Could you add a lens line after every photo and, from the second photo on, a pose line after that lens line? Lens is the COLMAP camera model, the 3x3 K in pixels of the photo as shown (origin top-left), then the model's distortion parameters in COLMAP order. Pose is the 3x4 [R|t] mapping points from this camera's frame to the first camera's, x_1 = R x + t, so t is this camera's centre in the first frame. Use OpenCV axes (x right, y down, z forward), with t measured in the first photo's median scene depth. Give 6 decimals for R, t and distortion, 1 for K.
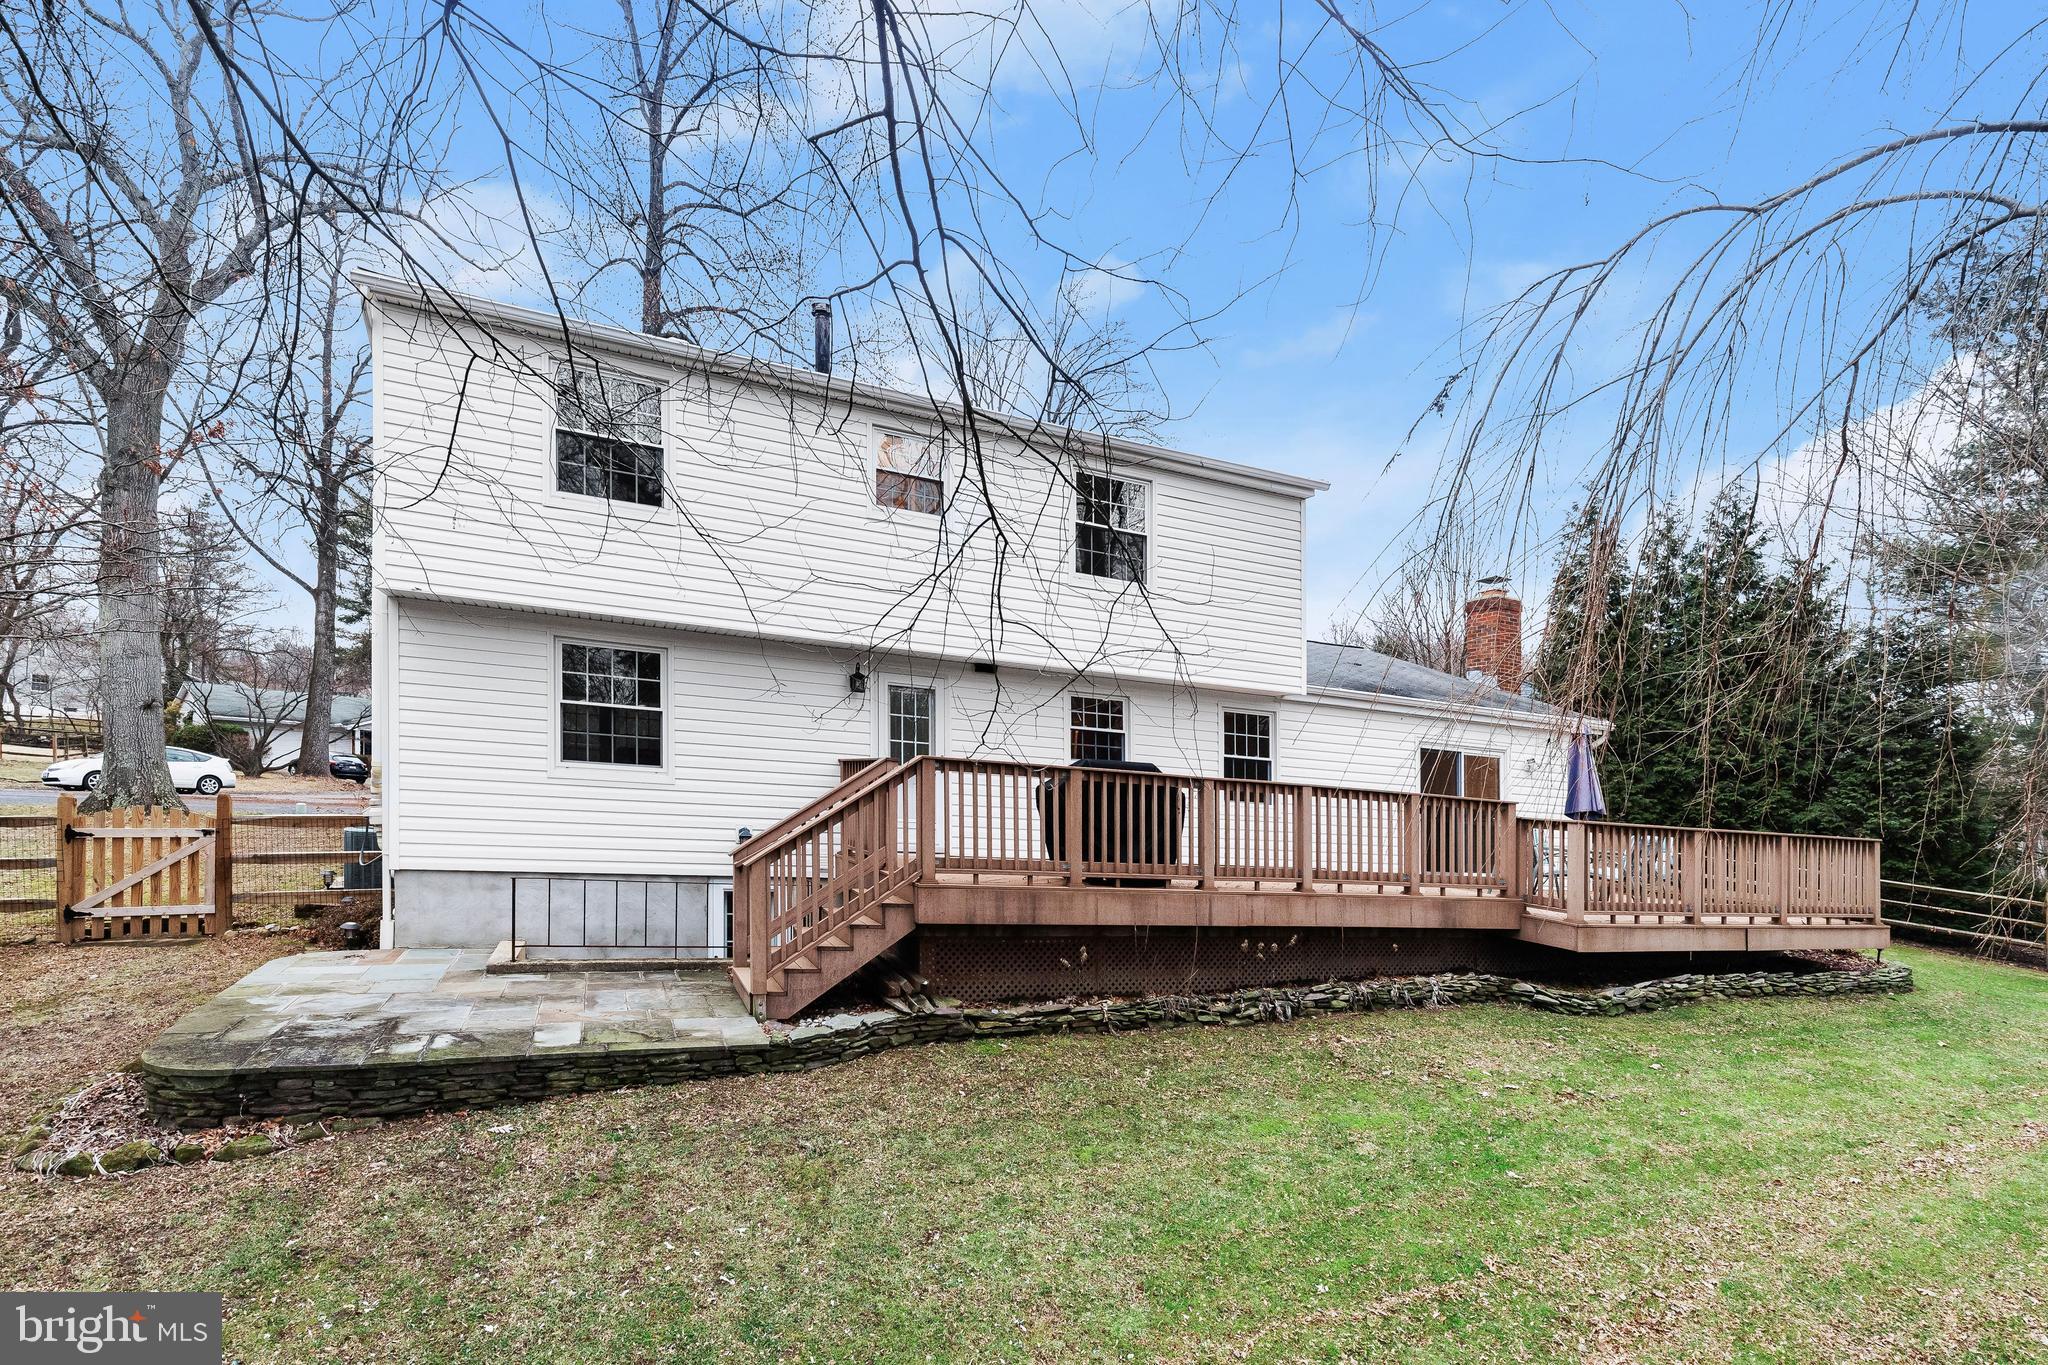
lens RADIAL K [[951.9, 0, 1024.4], [0, 951.9, 699.0], [0, 0, 1]] dist [0.000302, 0.000014]
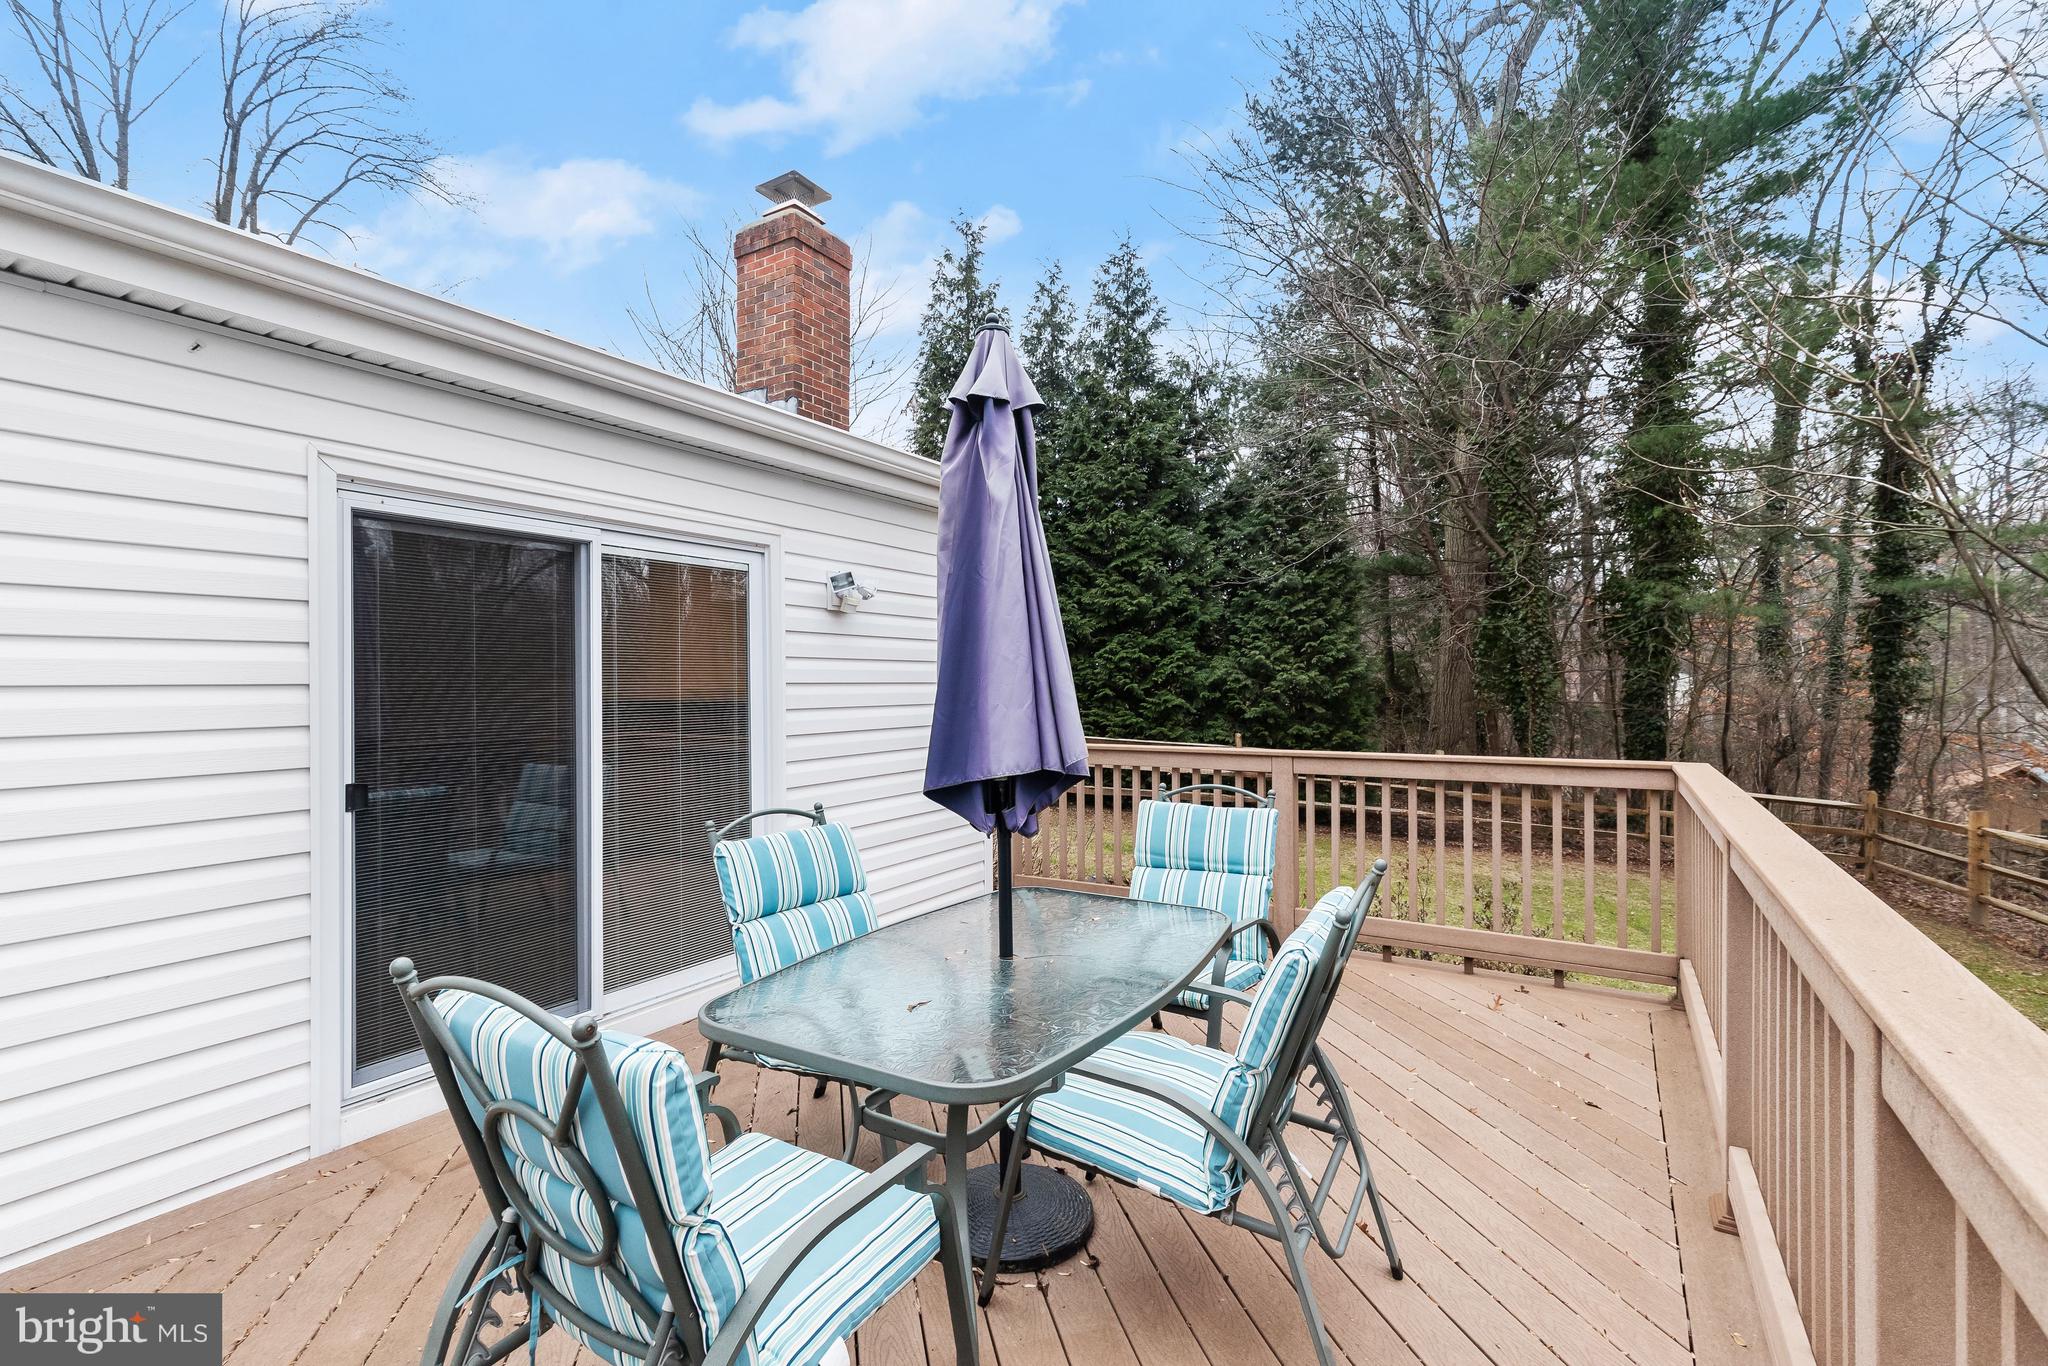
lens RADIAL K [[951.7, 0, 1024.0], [0, 951.7, 683.0], [0, 0, 1]] dist [0.001631, 0.000082]
pose [[0.821238, -0.060422, 0.567377, 0.321661], [-0.009562, 0.992780, 0.119565, 0.048973], [-0.570505, -0.103616, 0.814732, 0.564920]]
